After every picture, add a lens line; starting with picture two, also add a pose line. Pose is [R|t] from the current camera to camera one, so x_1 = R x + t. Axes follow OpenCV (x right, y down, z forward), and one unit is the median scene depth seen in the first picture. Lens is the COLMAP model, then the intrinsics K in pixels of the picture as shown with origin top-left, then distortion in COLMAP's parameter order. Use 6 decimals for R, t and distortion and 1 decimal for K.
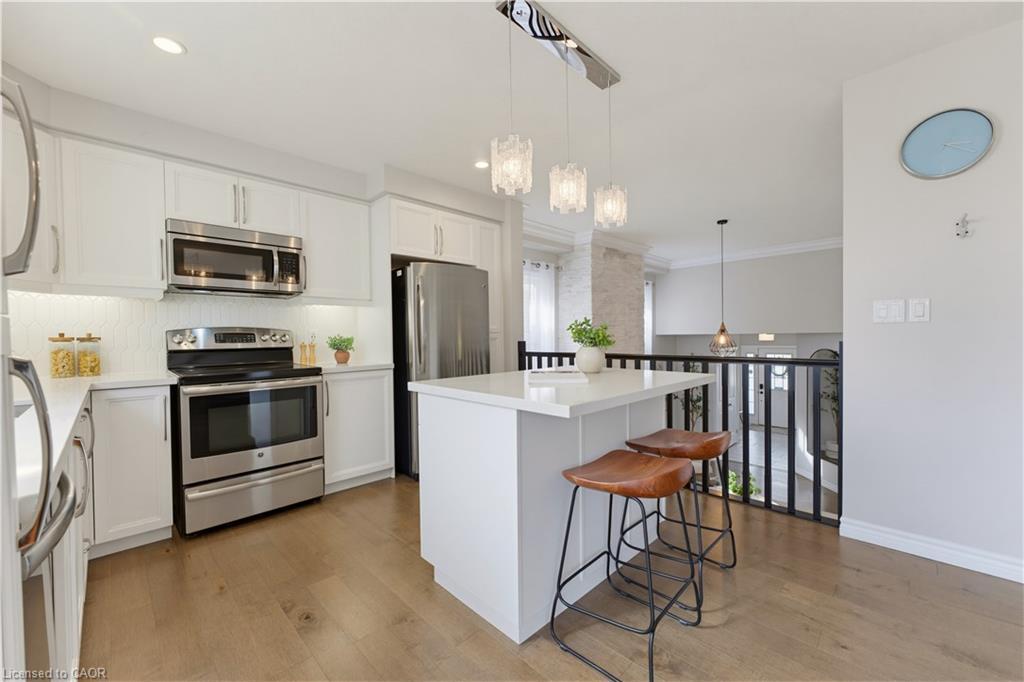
lens RADIAL K [[404.8, 0, 512.0], [0, 404.8, 341.0], [0, 0, 1]] dist [0.000085, 0.000018]
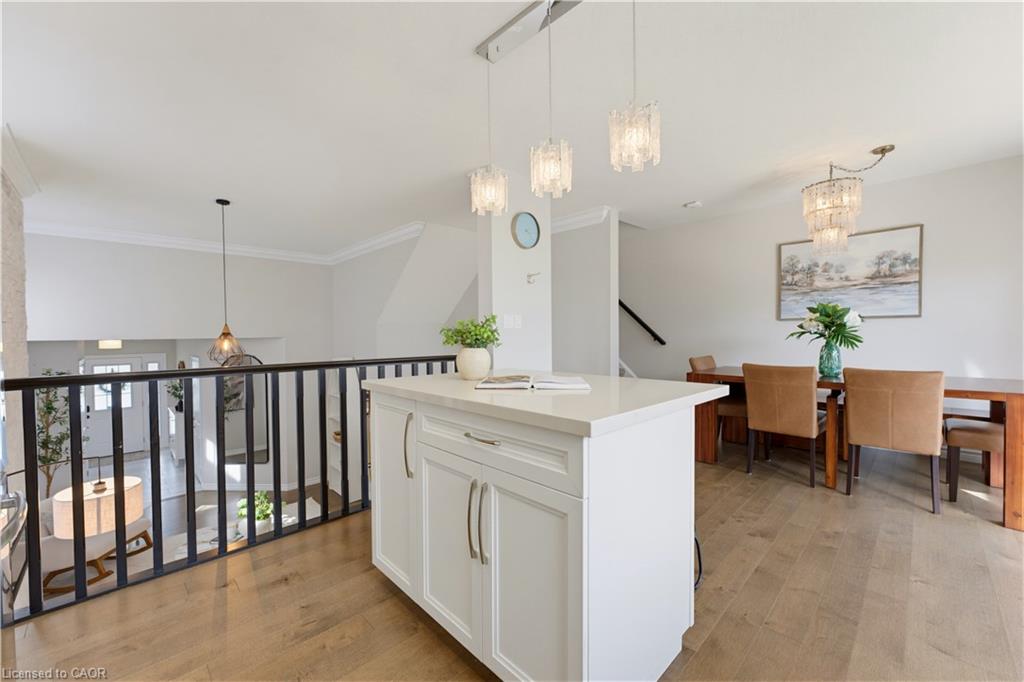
lens RADIAL K [[404.8, 0, 512.0], [0, 404.8, 341.0], [0, 0, 1]] dist [0.000085, 0.000018]
pose [[0.011722, 0.002813, 0.999927, -0.292674], [0.018547, 0.999823, -0.003030, 0.000968], [-0.999759, 0.018581, 0.011668, 0.411778]]
